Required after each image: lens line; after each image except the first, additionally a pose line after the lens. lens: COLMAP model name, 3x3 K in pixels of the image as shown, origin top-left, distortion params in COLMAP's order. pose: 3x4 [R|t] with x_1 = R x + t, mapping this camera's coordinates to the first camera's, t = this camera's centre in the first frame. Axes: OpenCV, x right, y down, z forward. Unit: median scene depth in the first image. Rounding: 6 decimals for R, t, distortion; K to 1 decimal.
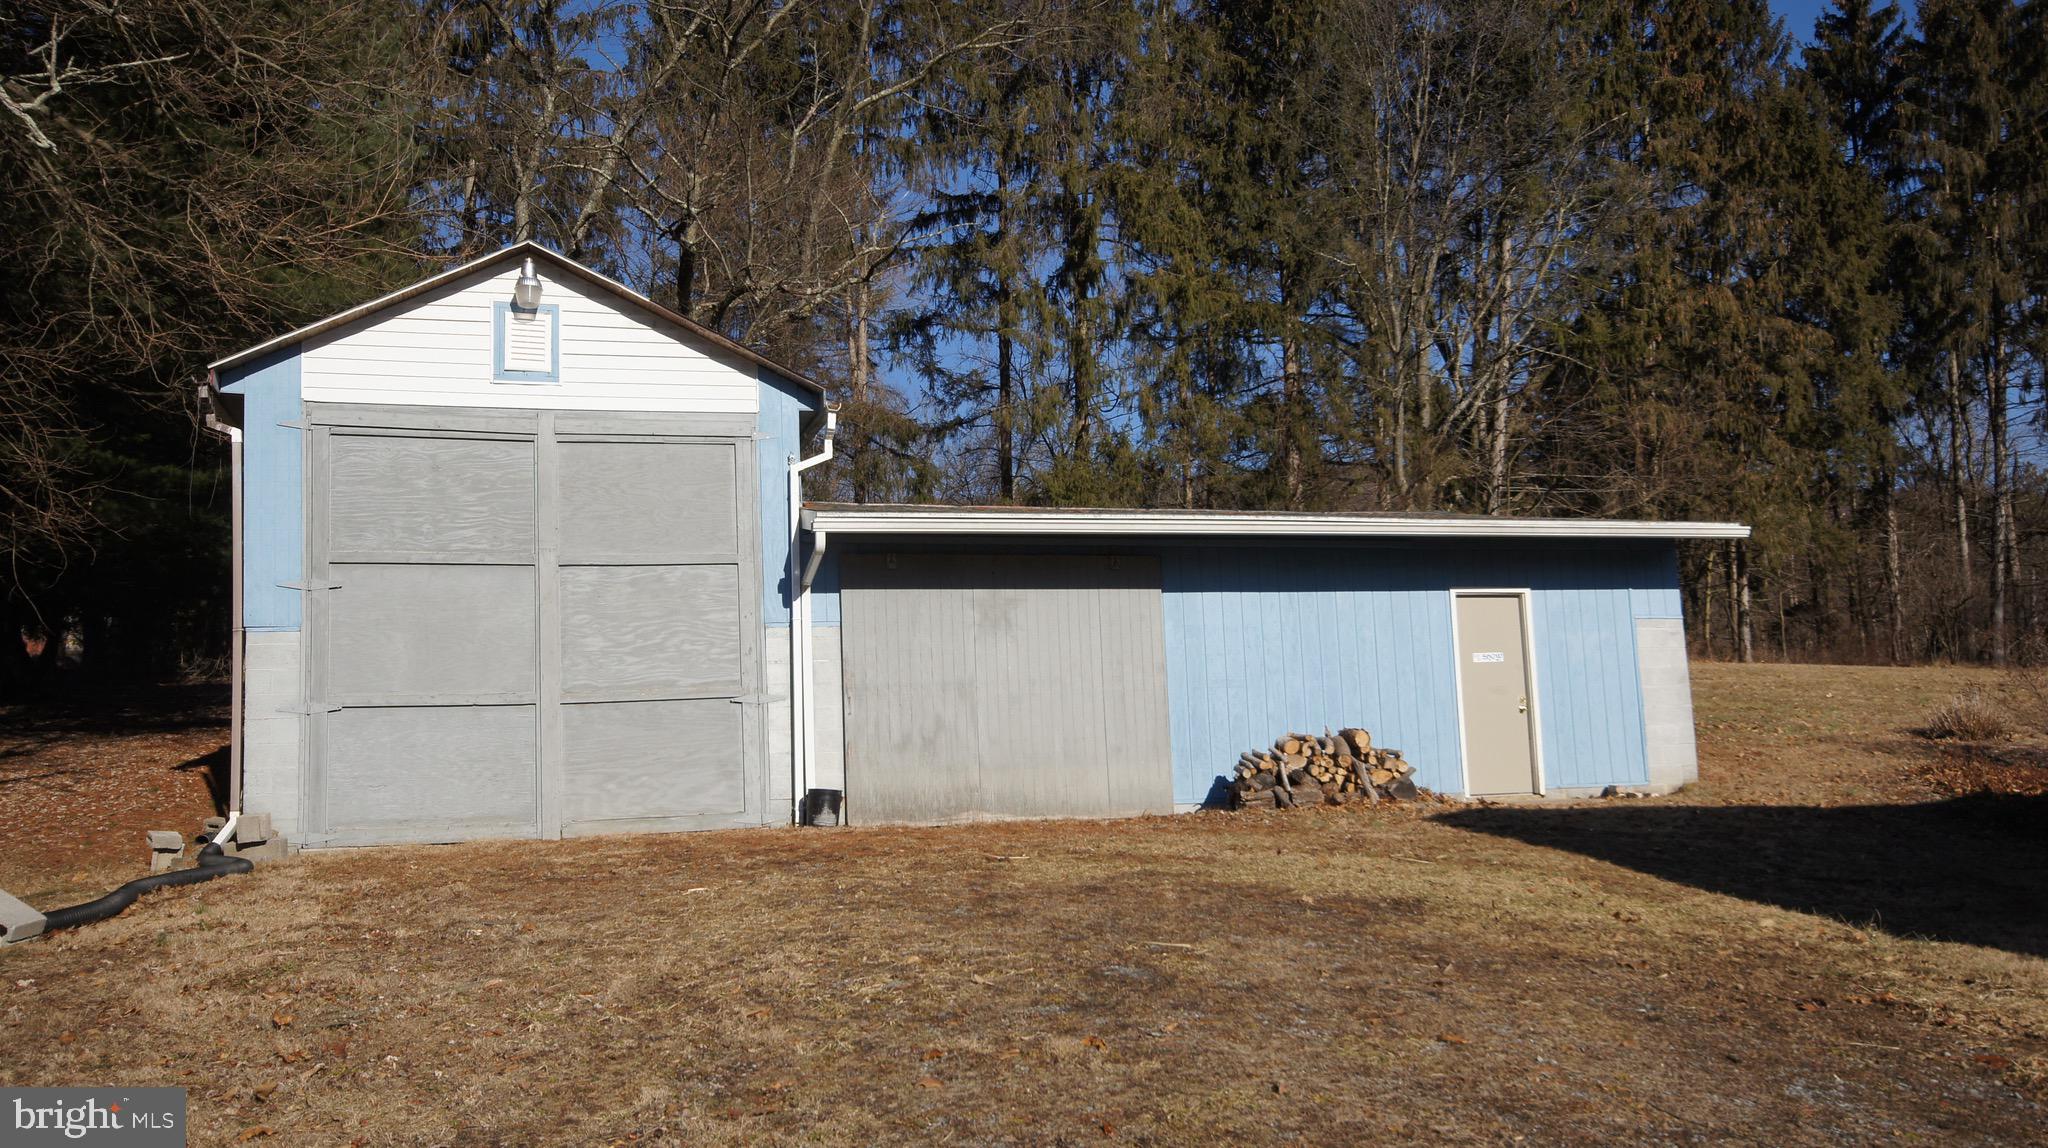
lens RADIAL K [[1668.9, 0, 1027.4], [0, 1668.9, 582.9], [0, 0, 1]] dist [0.009833, 0.034214]
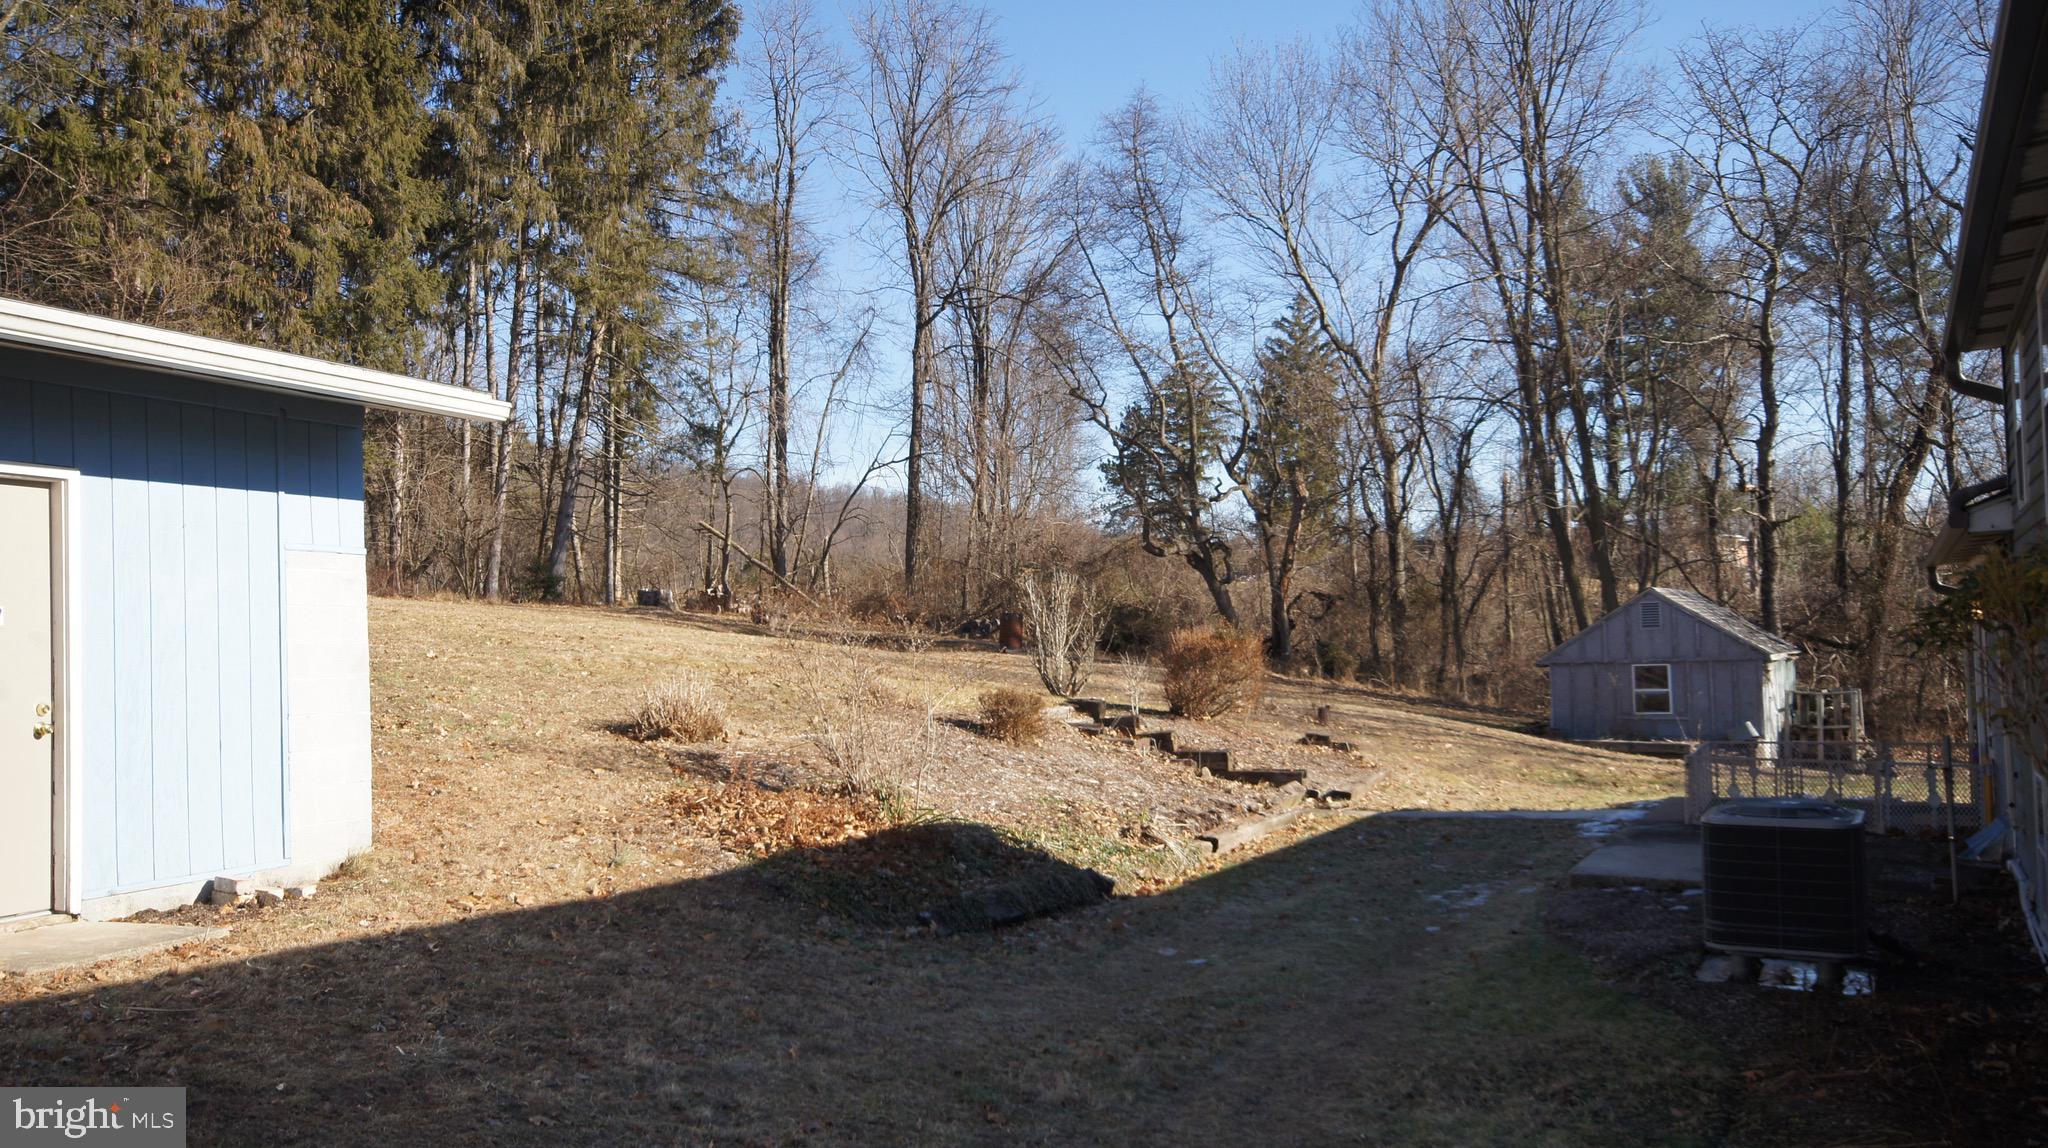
lens RADIAL K [[1668.9, 0, 1036.2], [0, 1668.9, 592.6], [0, 0, 1]] dist [0.009833, 0.034214]
pose [[0.630882, 0.048613, 0.774355, 0.115275], [-0.095055, 0.995360, 0.014957, 0.004968], [-0.770034, -0.083043, 0.632575, 0.525752]]
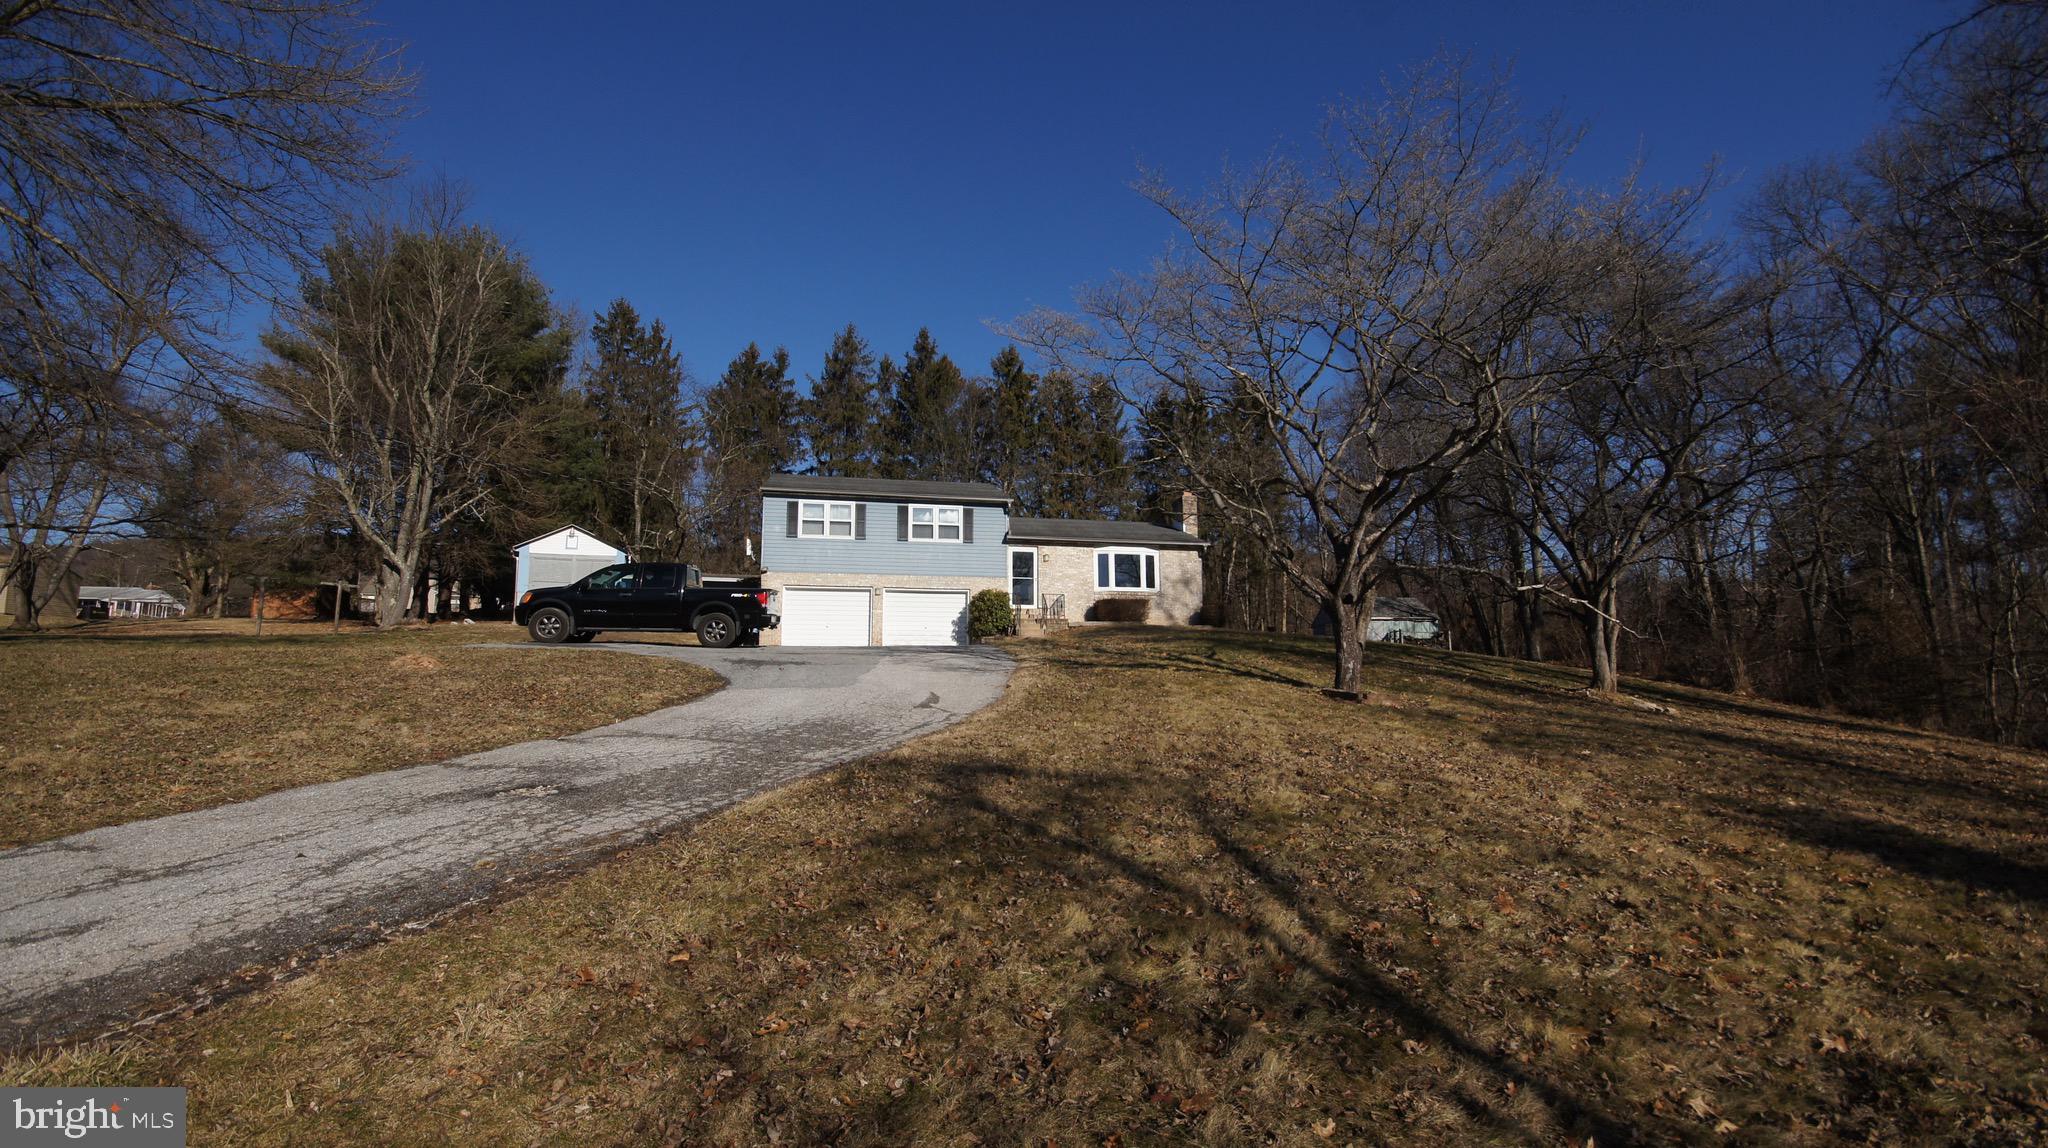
lens RADIAL K [[895.8, 0, 1025.4], [0, 895.8, 578.4], [0, 0, 1]] dist [0.001253, -0.006340]
pose [[0.999216, 0.028030, -0.027969, 1.144785], [-0.028852, 0.999151, -0.029405, 0.016836], [0.027121, 0.030189, 0.999176, -1.706053]]
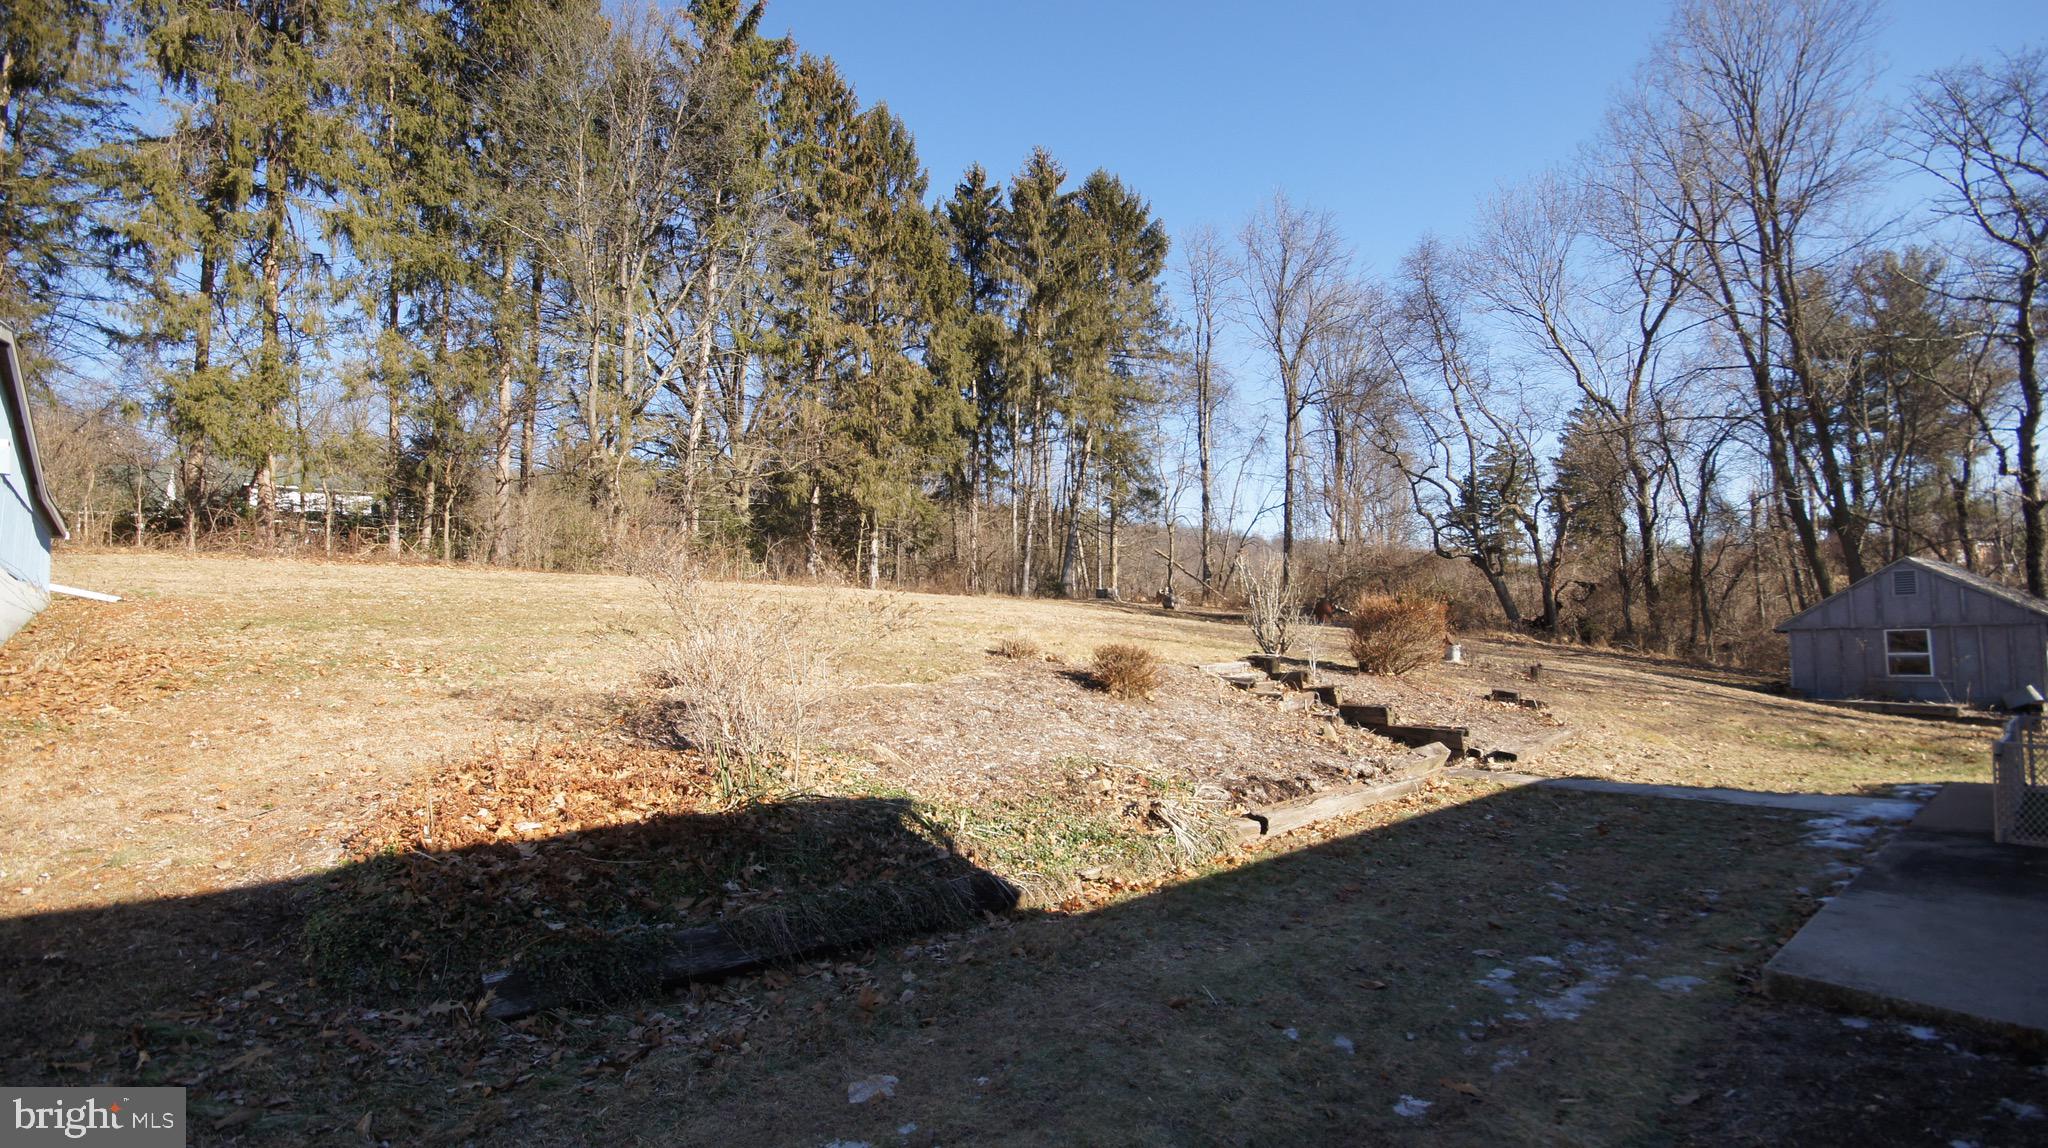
lens RADIAL K [[895.8, 0, 1033.0], [0, 895.8, 589.8], [0, 0, 1]] dist [0.001253, -0.006340]
pose [[0.890292, 0.041766, 0.453471, 0.620071], [-0.065644, 0.997156, 0.037036, 0.030301], [-0.450634, -0.062741, 0.890501, 0.708440]]
